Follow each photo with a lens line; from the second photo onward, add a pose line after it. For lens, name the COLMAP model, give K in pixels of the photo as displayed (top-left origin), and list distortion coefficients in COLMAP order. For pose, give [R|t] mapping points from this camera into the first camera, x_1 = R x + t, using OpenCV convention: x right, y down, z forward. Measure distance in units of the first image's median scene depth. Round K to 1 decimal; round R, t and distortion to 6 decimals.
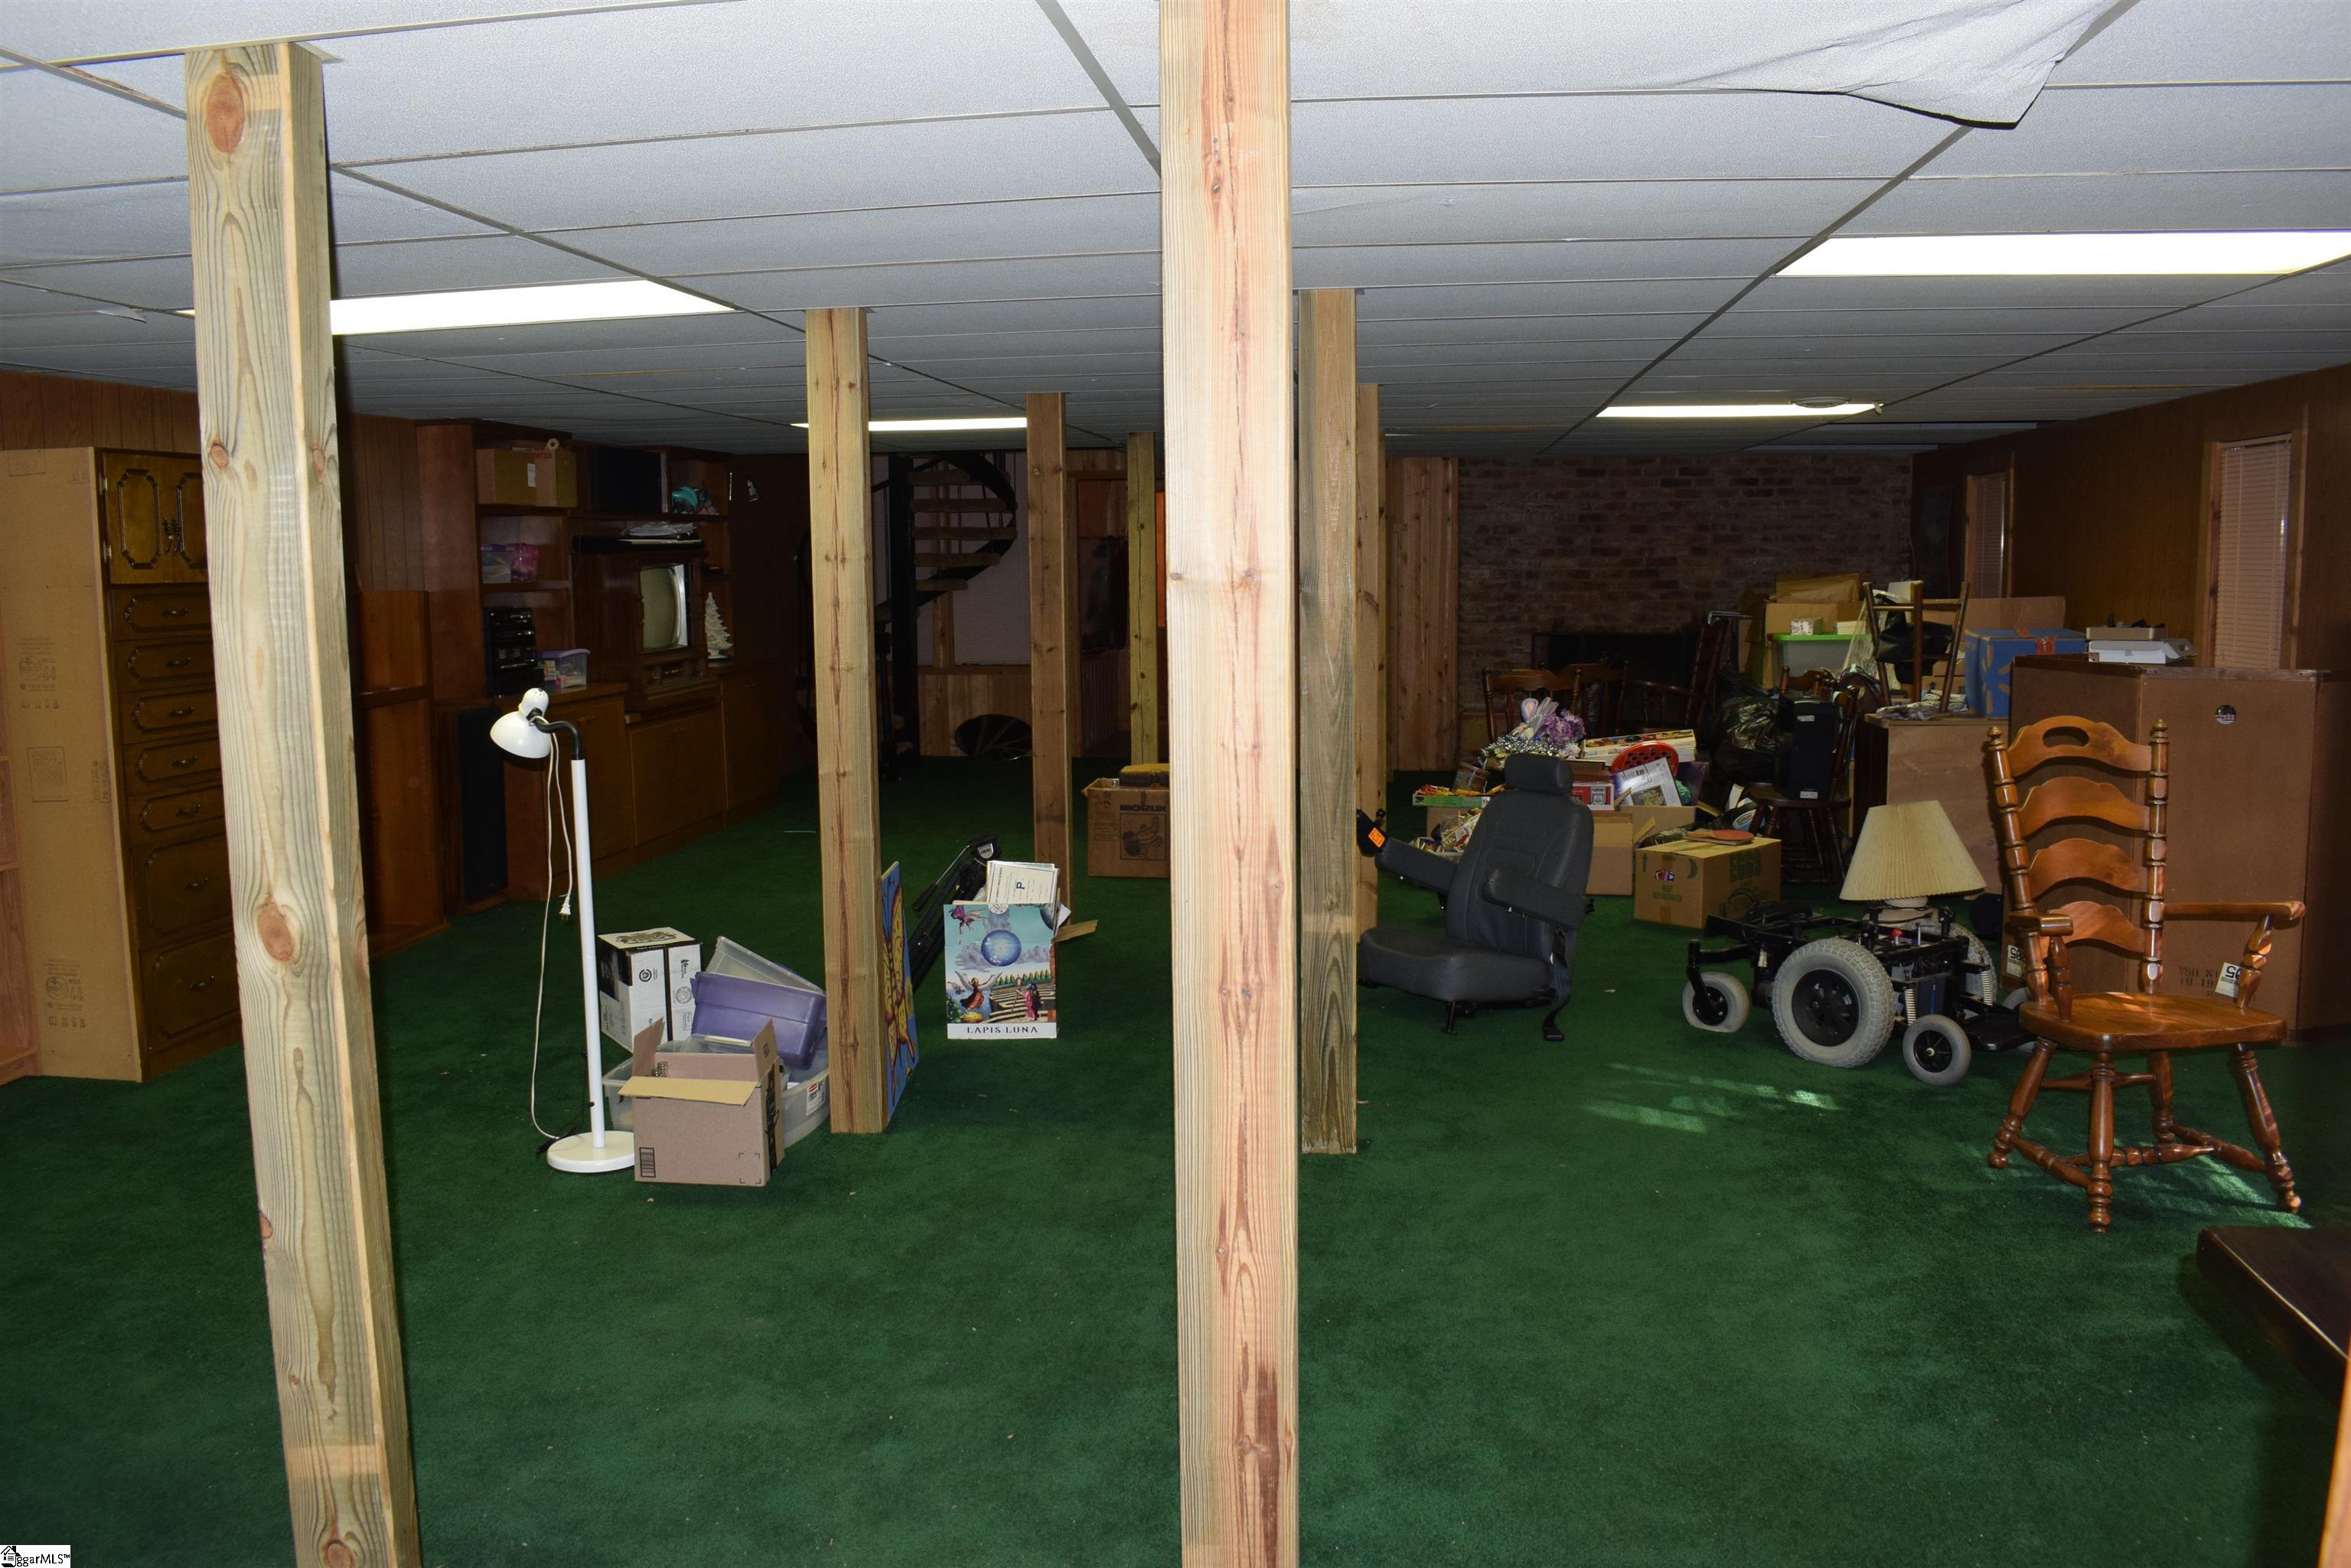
lens RADIAL K [[1851.5, 0, 1161.8], [0, 1851.5, 776.3], [0, 0, 1]] dist [-0.090591, 0.016630]
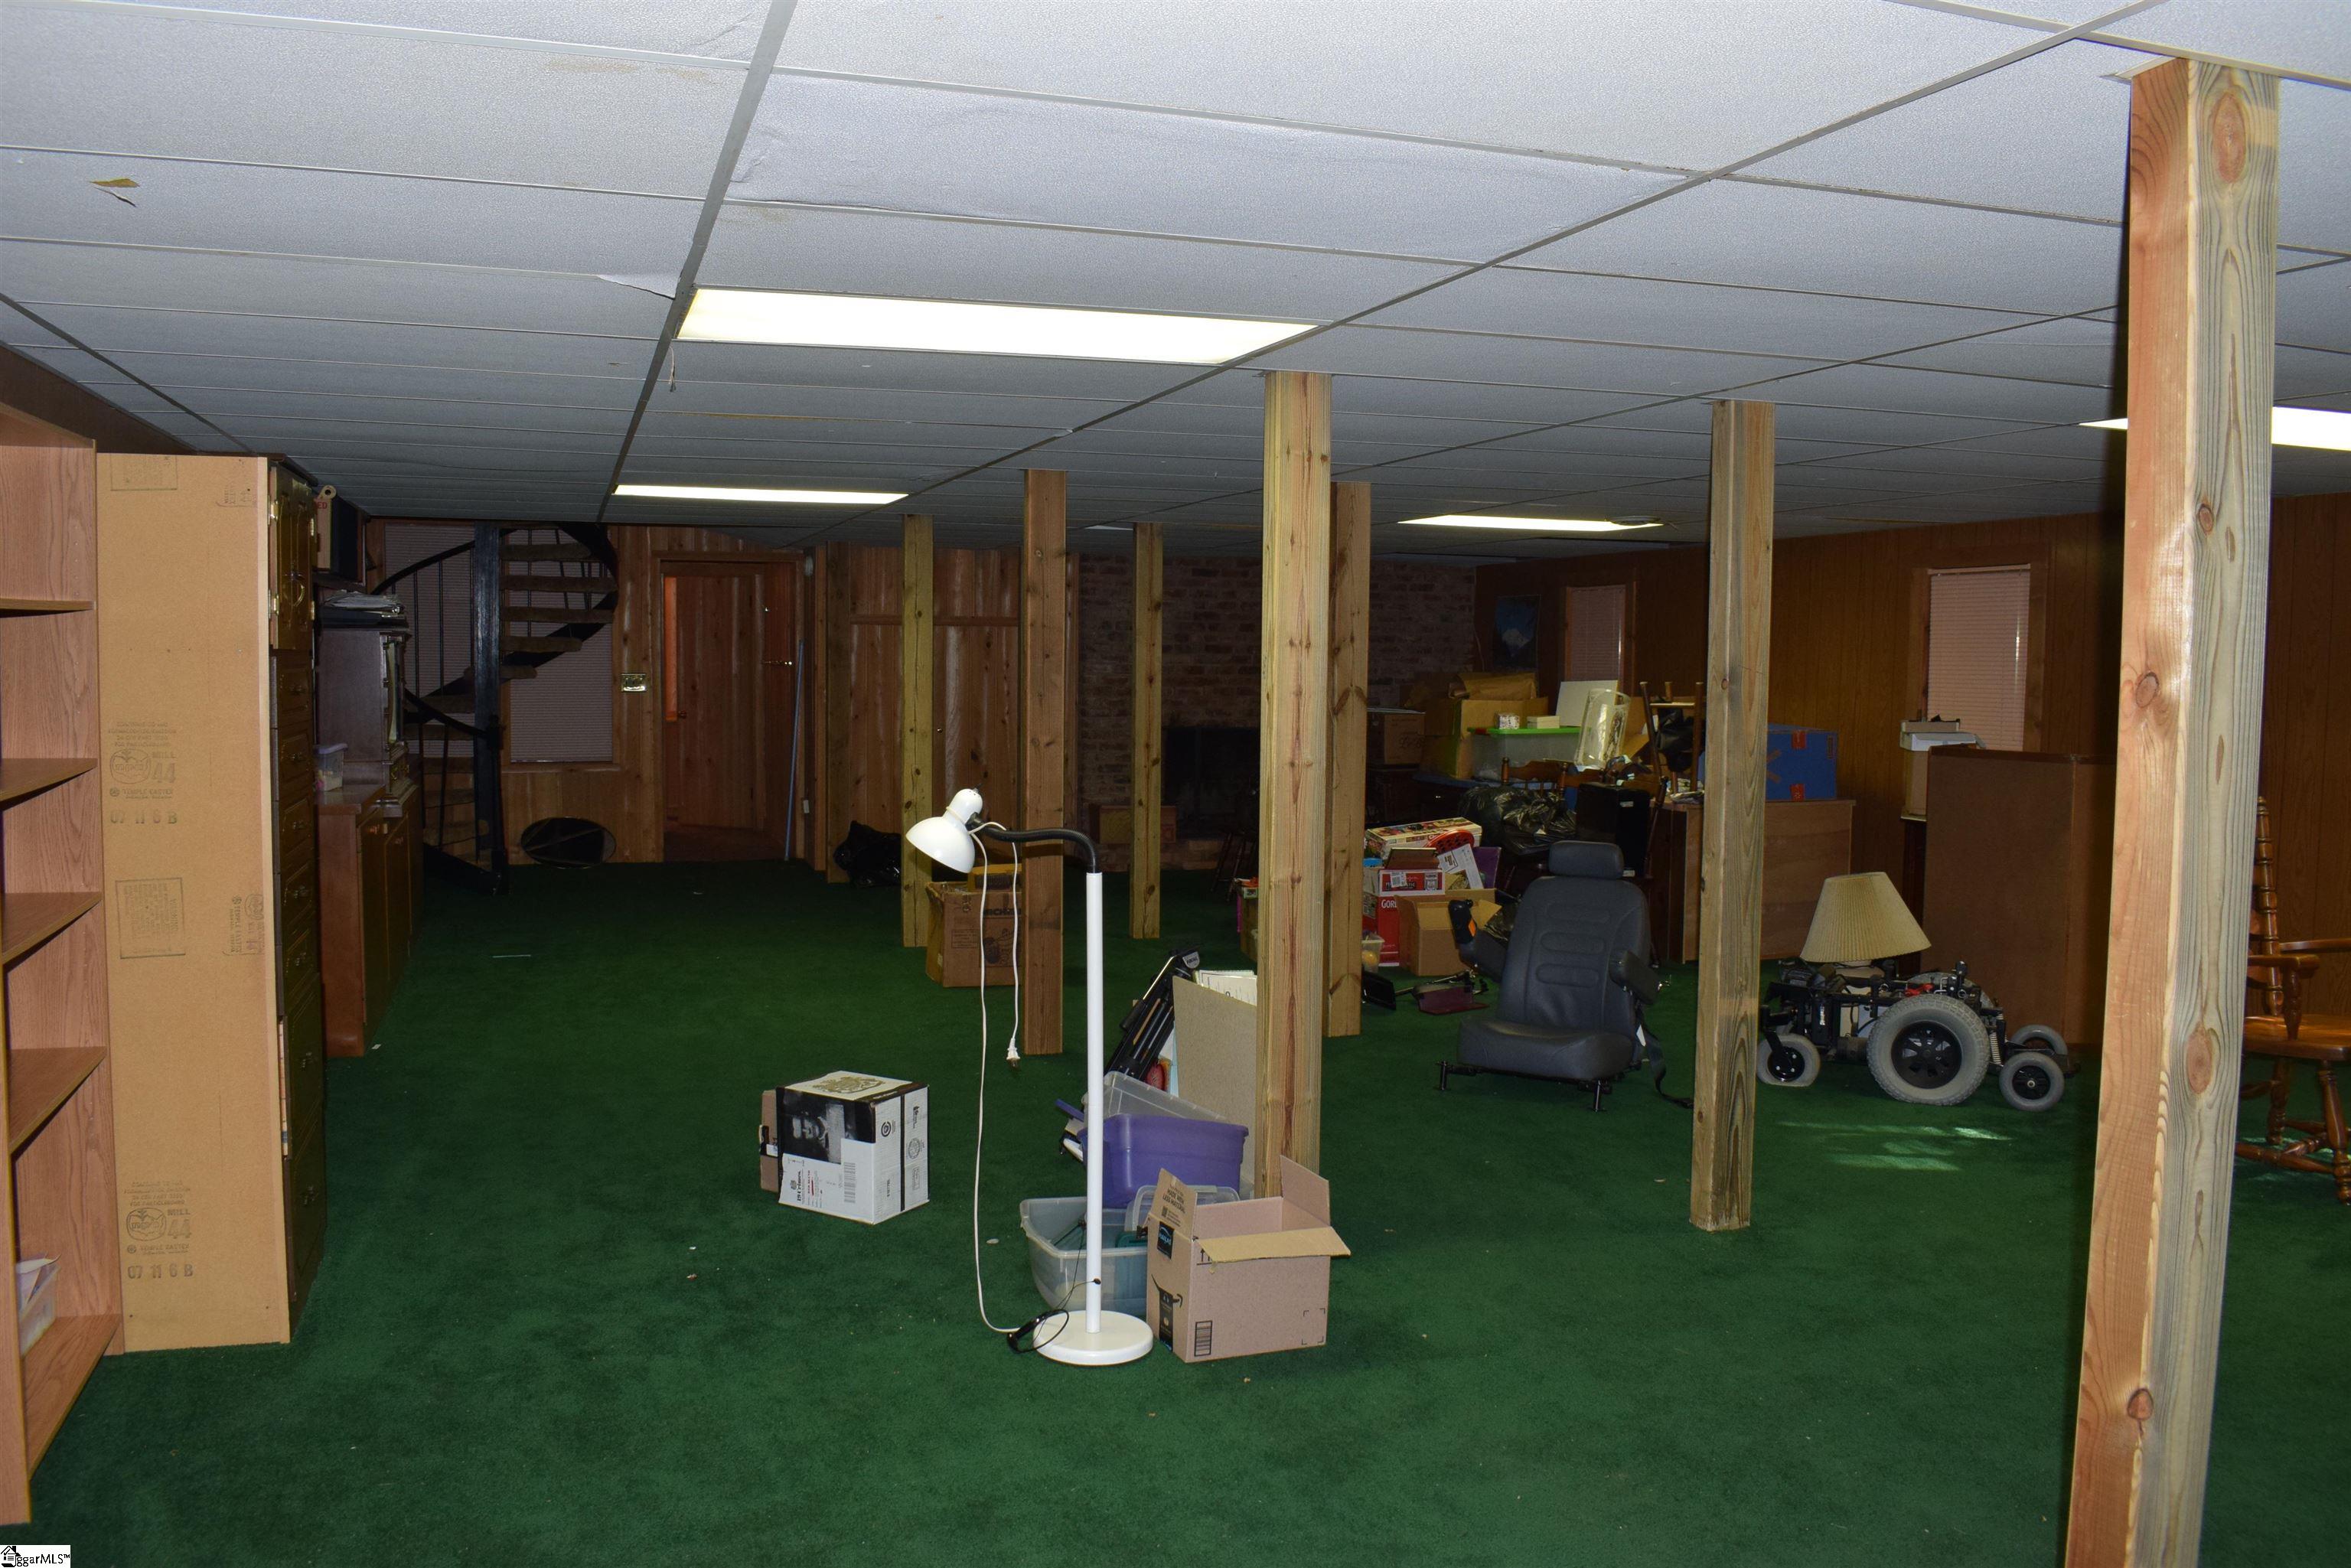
lens RADIAL K [[1851.5, 0, 1161.8], [0, 1851.5, 776.3], [0, 0, 1]] dist [-0.090591, 0.016630]
pose [[0.894063, -0.009143, 0.447848, -0.258394], [0.032017, 0.998539, -0.043532, -0.005848], [-0.446796, 0.053259, 0.893049, 0.085484]]
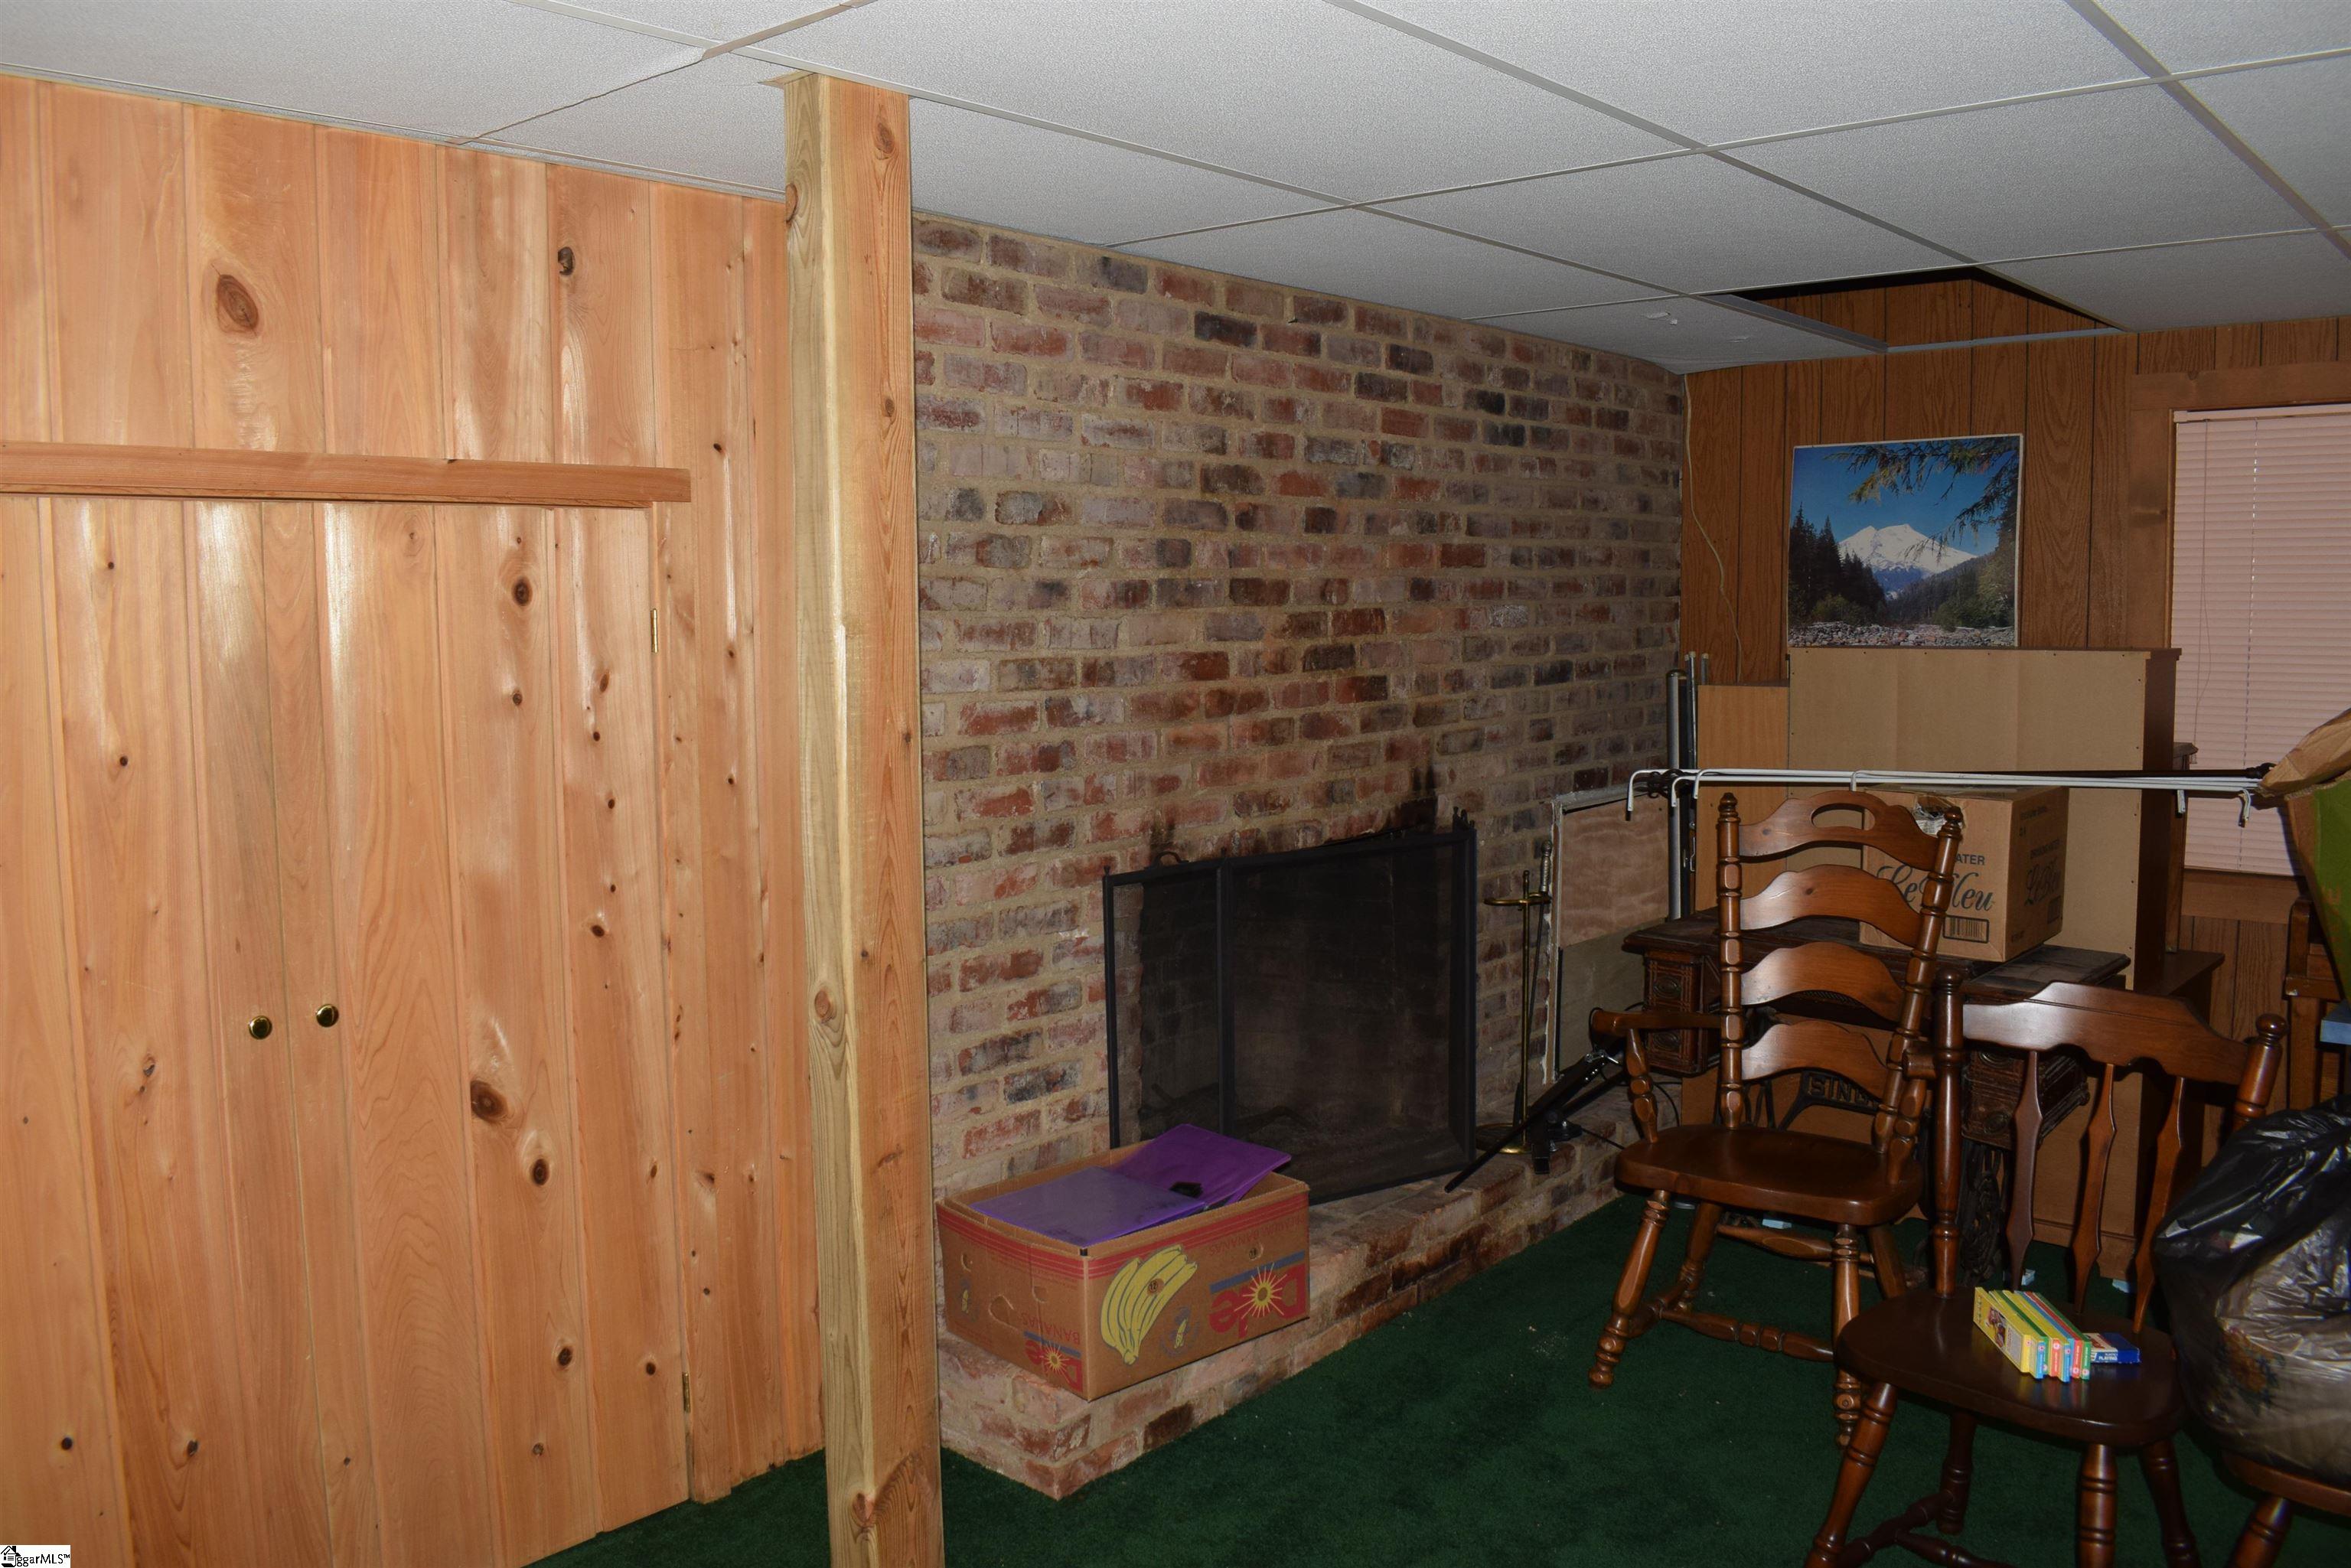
lens RADIAL K [[1837.1, 0, 1173.6], [0, 1837.1, 764.8], [0, 0, 1]] dist [-0.091091, 0.012102]
pose [[0.545255, -0.071657, 0.835202, -0.027354], [0.101306, 0.994670, 0.019201, -0.101311], [-0.832126, 0.074141, 0.549608, 0.852320]]
